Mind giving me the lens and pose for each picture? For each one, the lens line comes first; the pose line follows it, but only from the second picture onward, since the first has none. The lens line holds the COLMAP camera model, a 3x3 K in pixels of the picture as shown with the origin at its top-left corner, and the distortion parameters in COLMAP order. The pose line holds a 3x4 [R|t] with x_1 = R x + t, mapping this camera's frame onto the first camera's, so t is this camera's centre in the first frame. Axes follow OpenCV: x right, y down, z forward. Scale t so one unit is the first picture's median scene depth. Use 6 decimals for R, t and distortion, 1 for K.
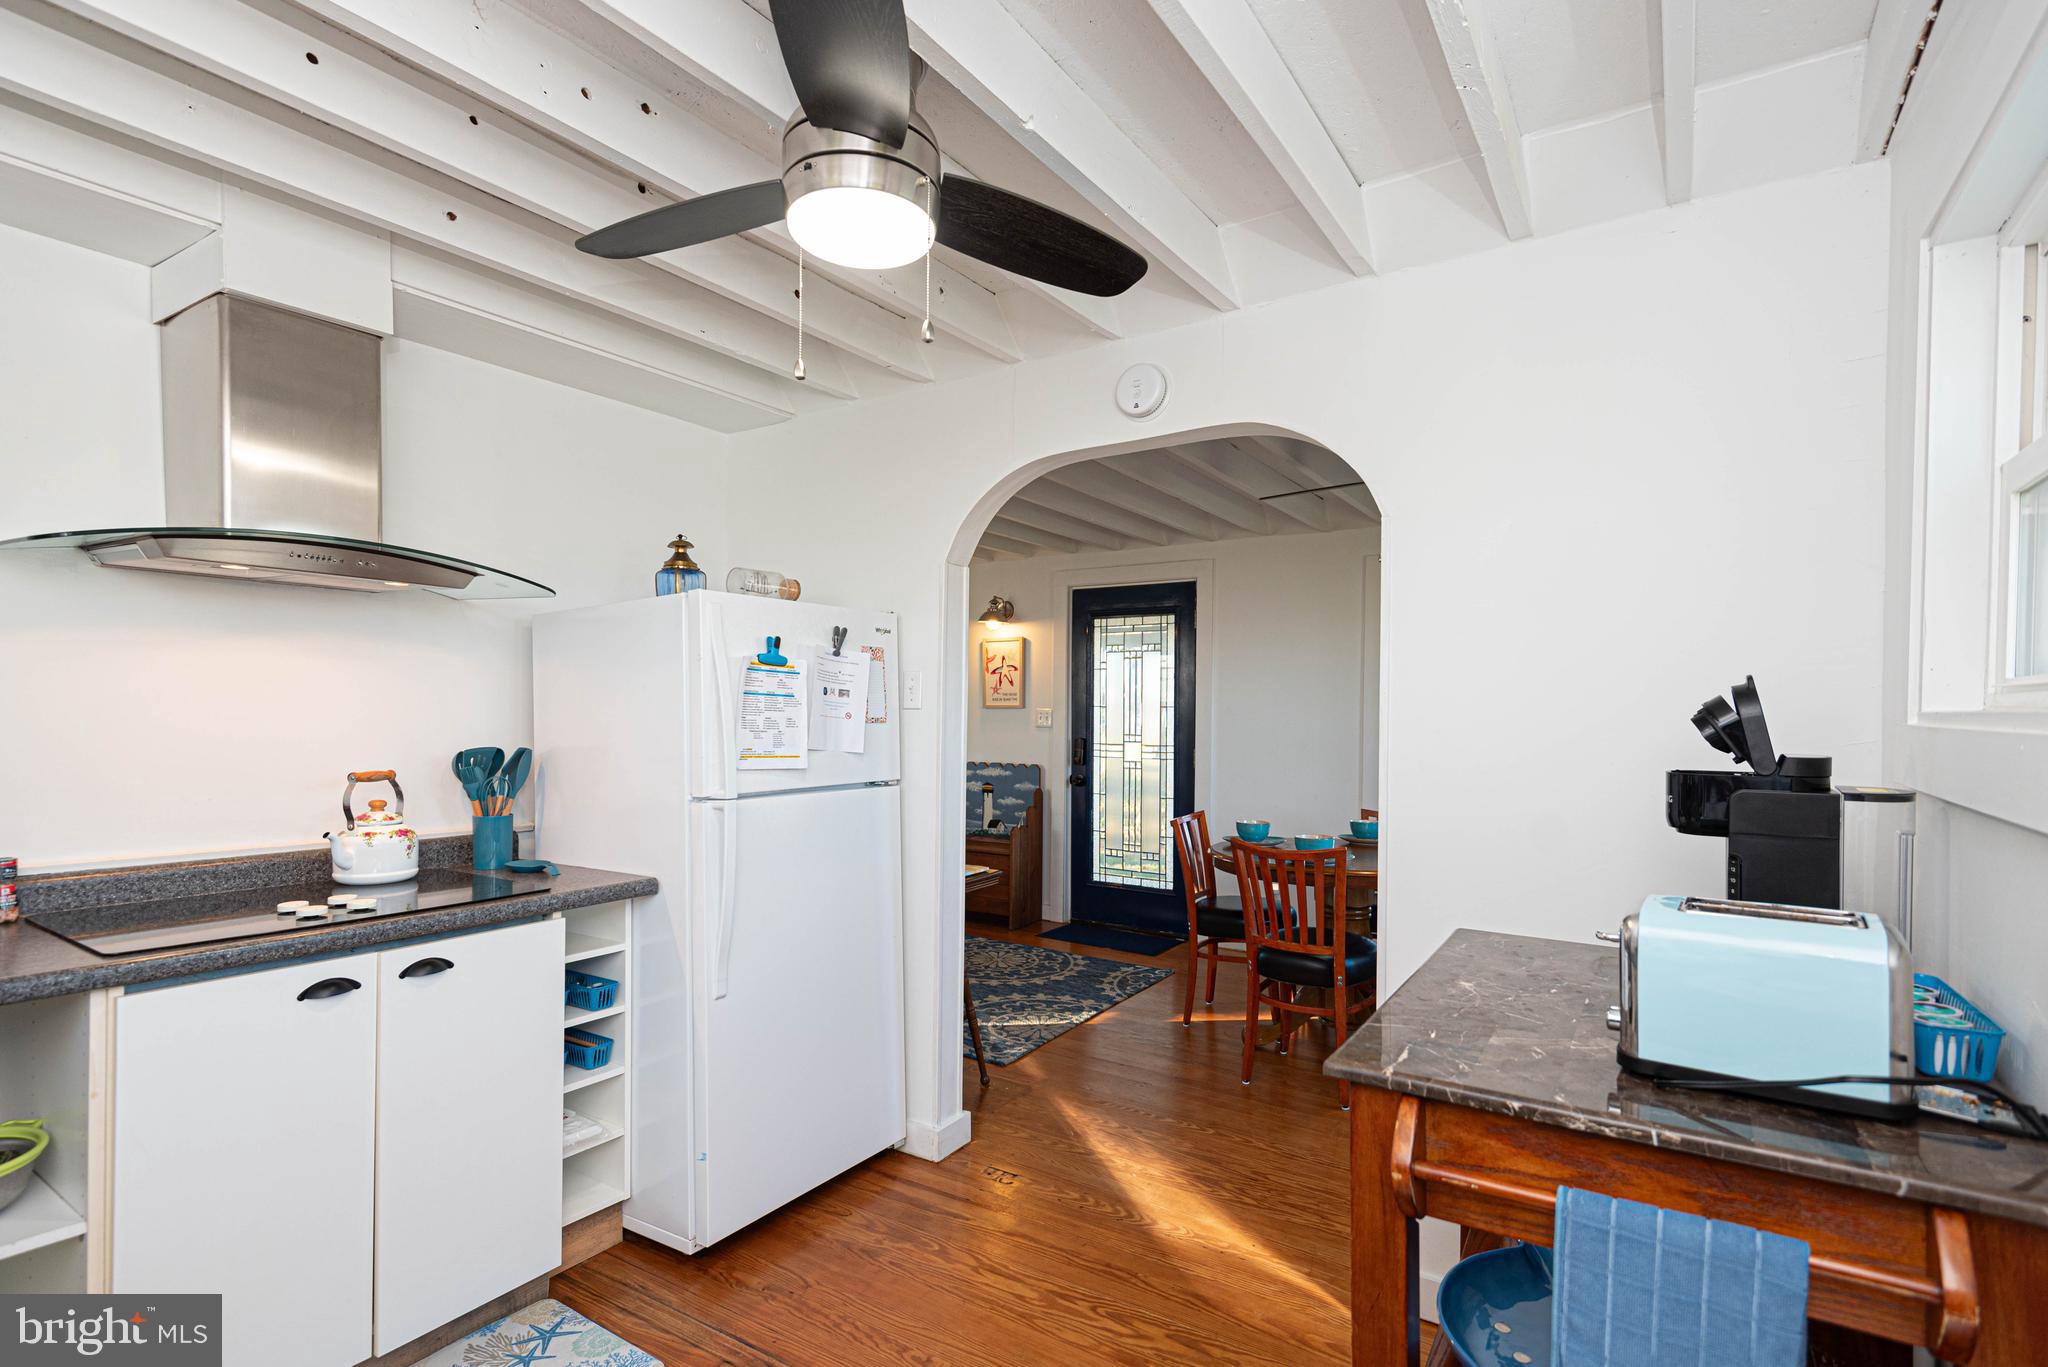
lens RADIAL K [[946.9, 0, 1024.0], [0, 946.9, 683.5], [0, 0, 1]] dist [0.045105, -0.030320]
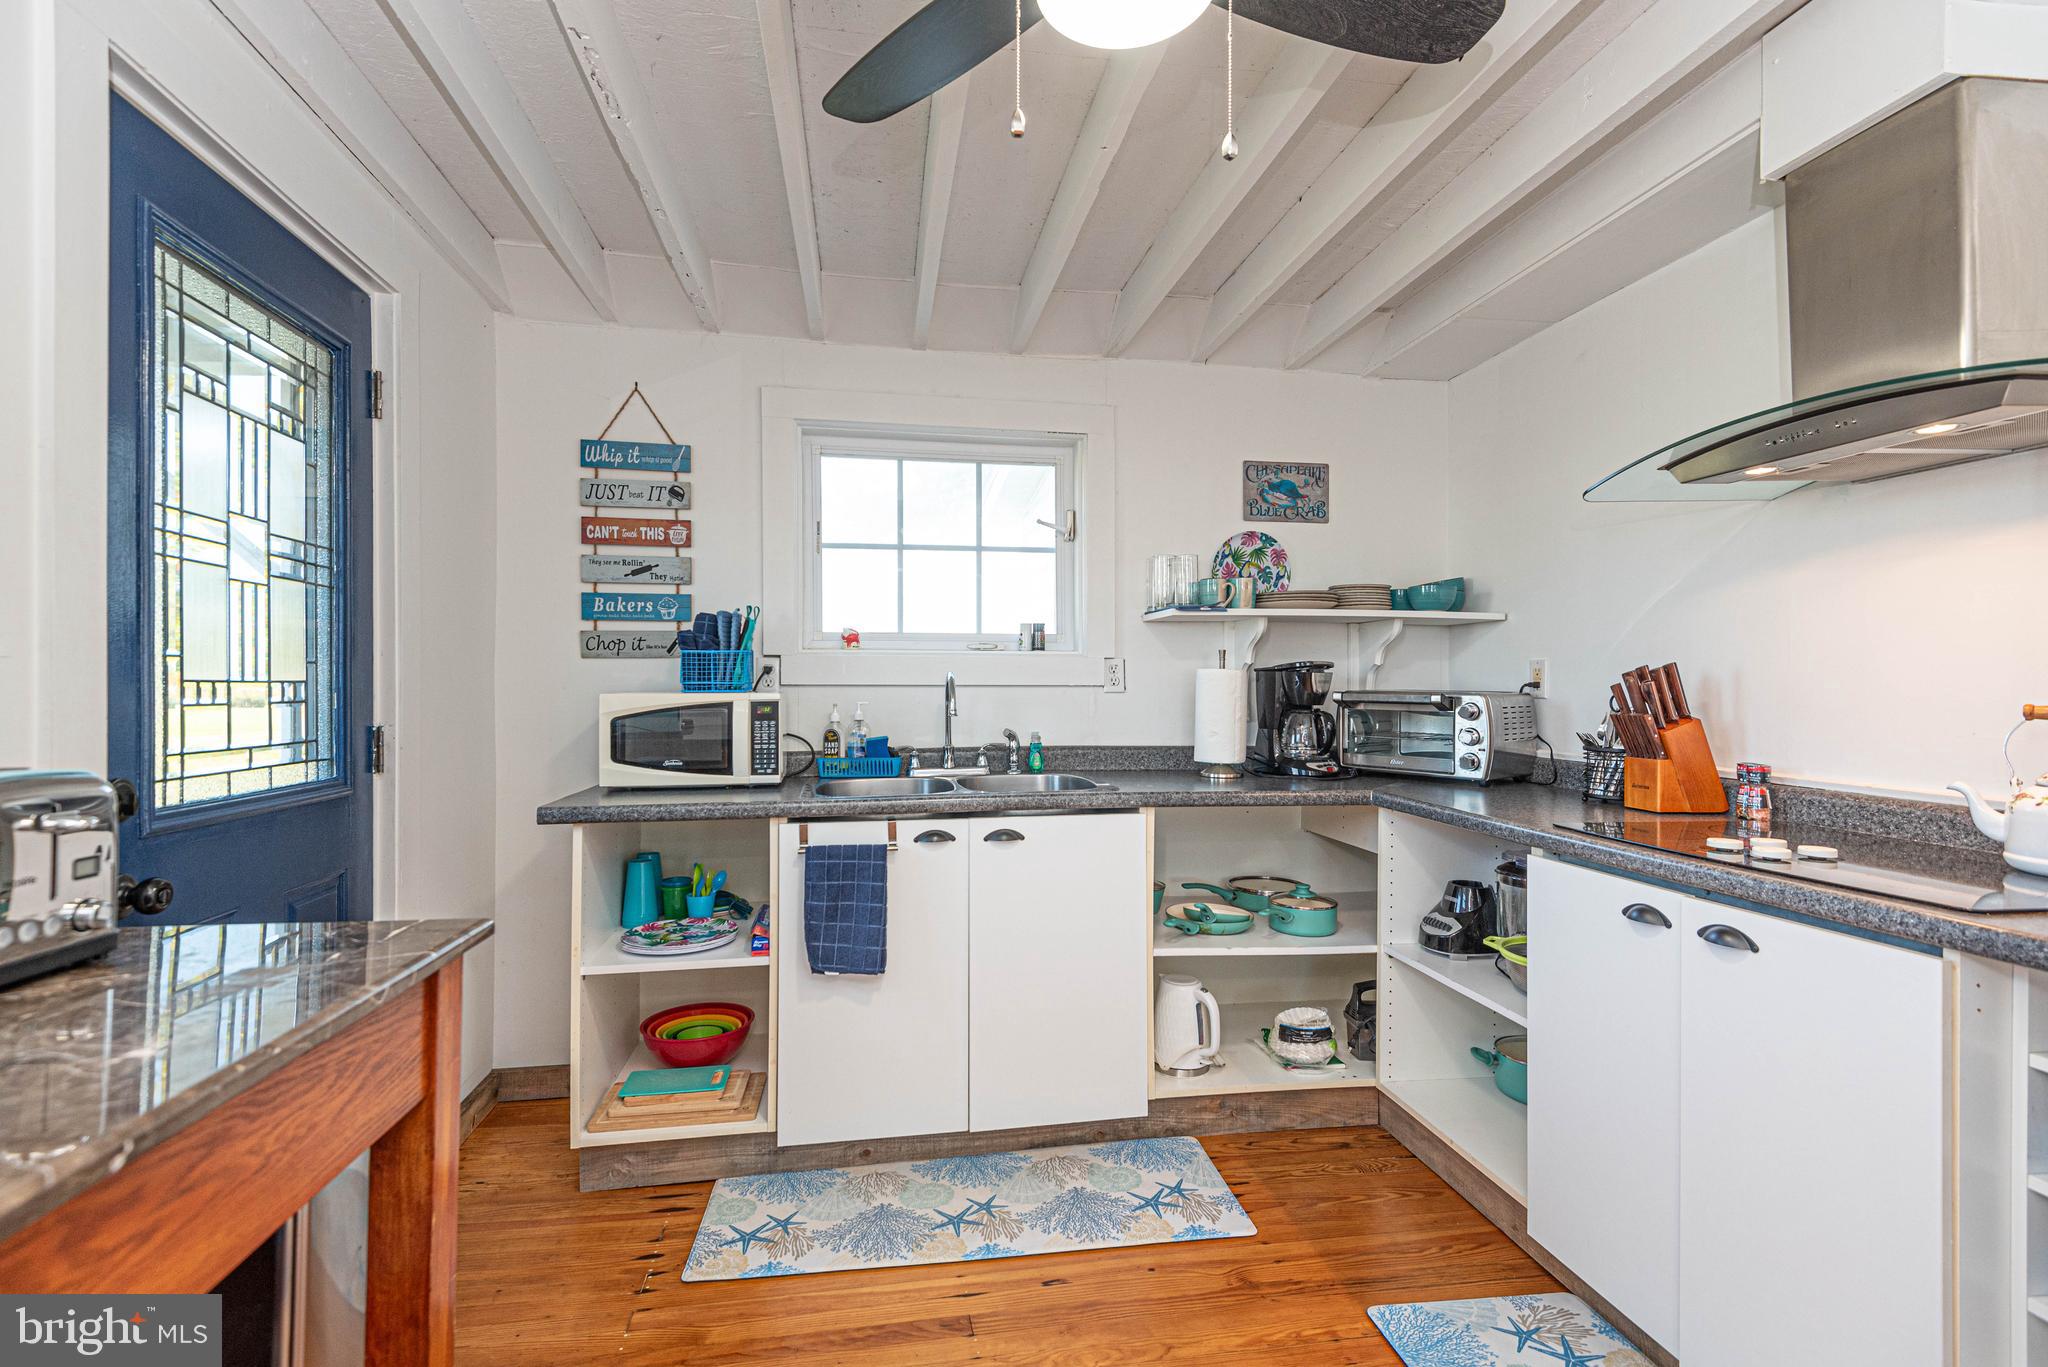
lens RADIAL K [[946.9, 0, 1024.0], [0, 946.9, 683.5], [0, 0, 1]] dist [0.045105, -0.030320]
pose [[-0.706677, -0.010416, -0.707460, 0.271554], [0.011428, 0.999593, -0.026133, 0.081801], [0.707444, -0.026552, -0.706270, 0.917179]]
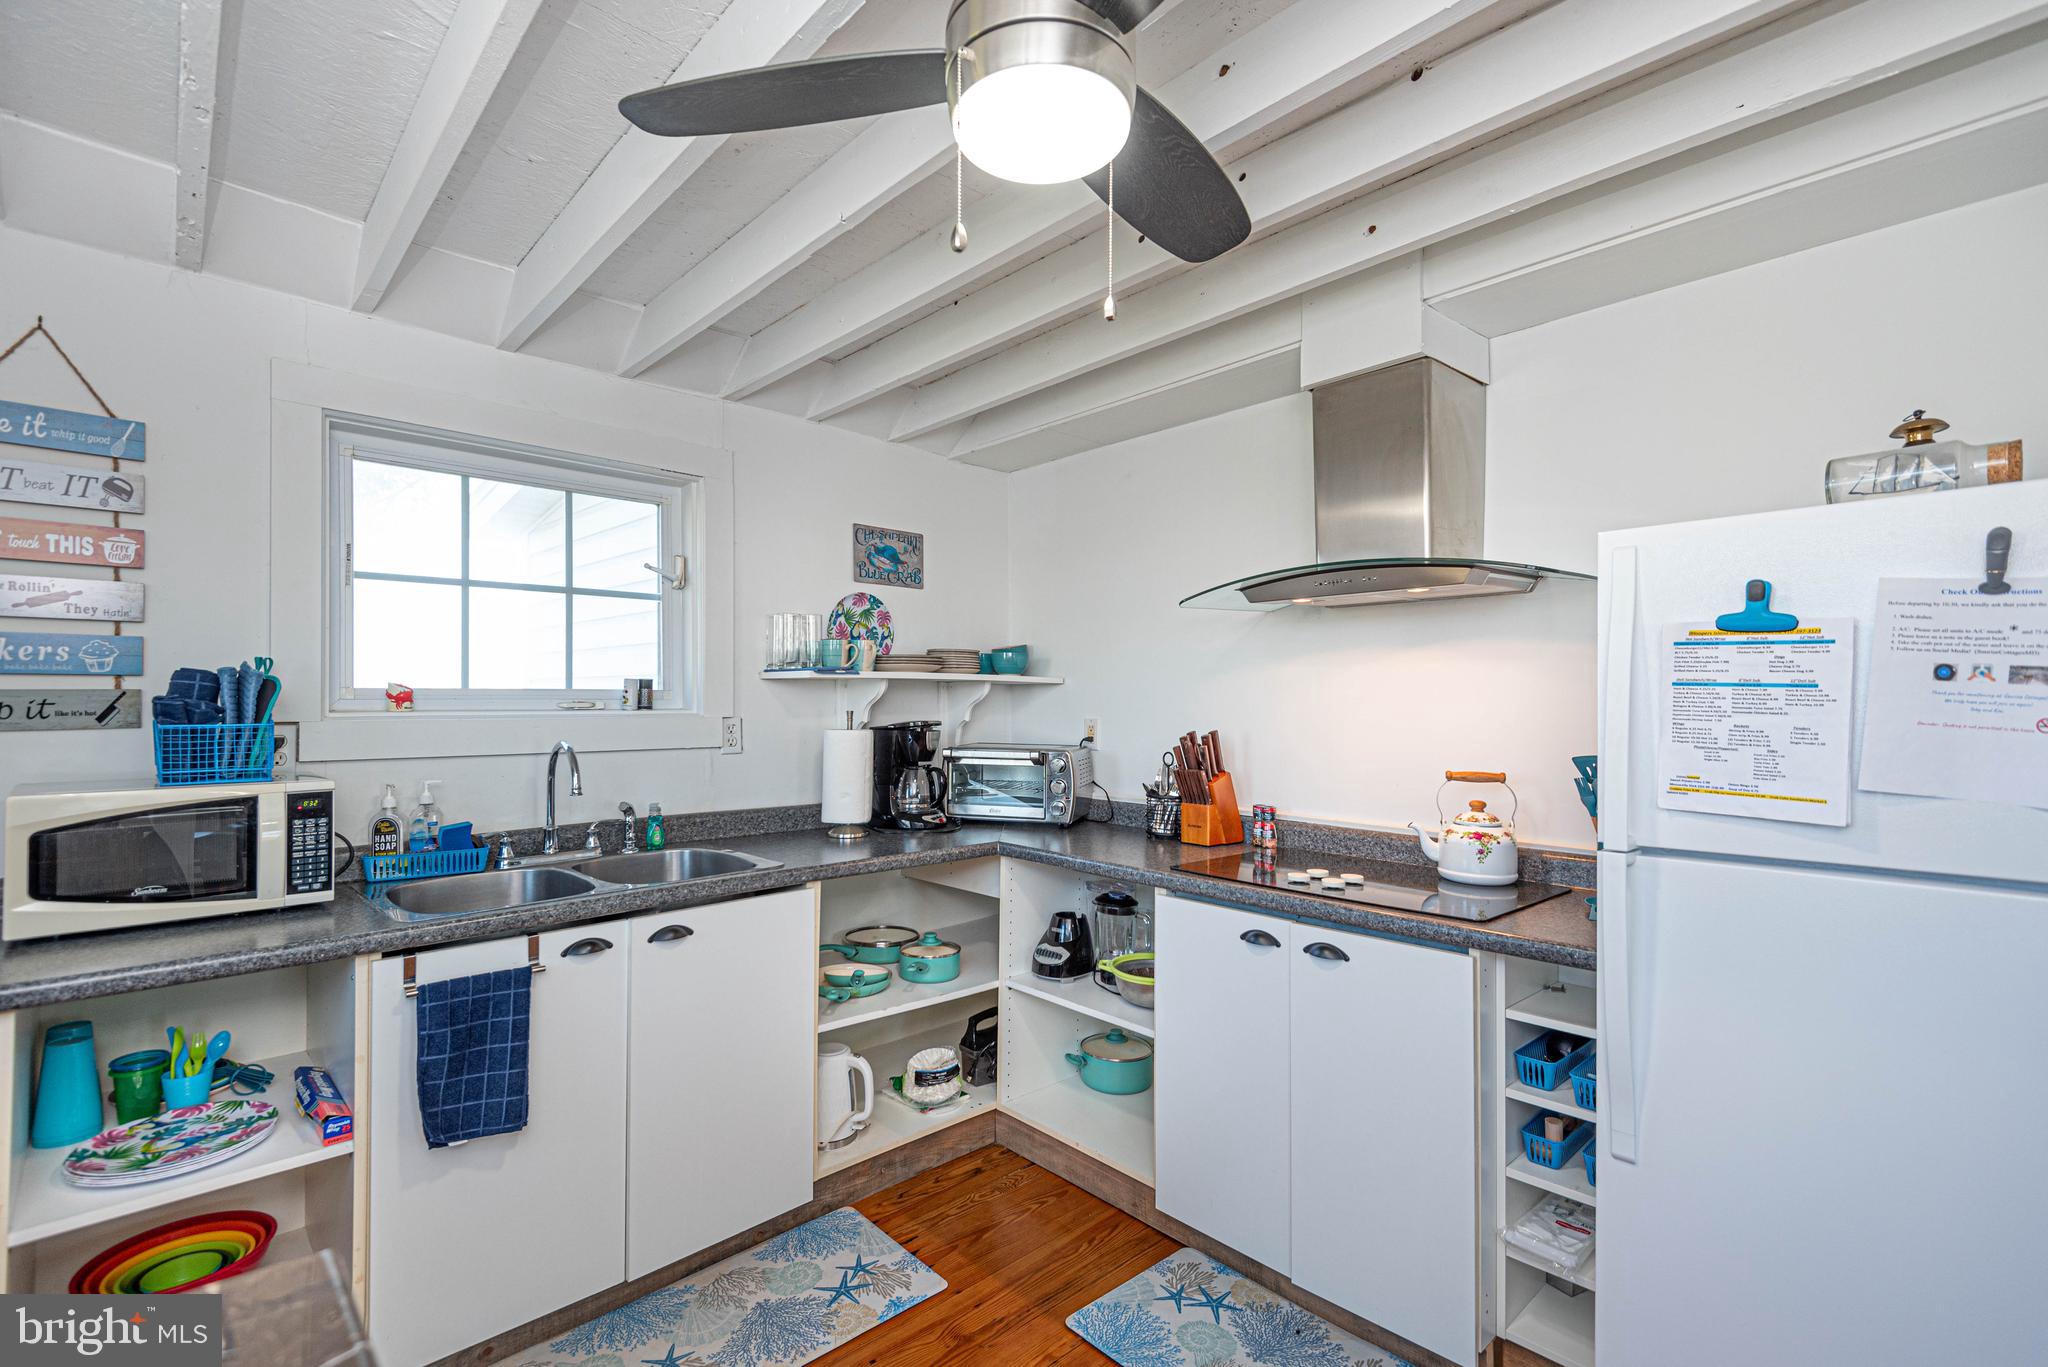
lens RADIAL K [[923.7, 0, 1027.5], [0, 923.7, 694.7], [0, 0, 1]] dist [0.044267, -0.025550]
pose [[-0.195322, -0.018904, -0.980557, 0.369109], [0.020796, 0.999510, -0.023412, 0.022237], [0.980519, -0.024965, -0.194833, 0.703341]]
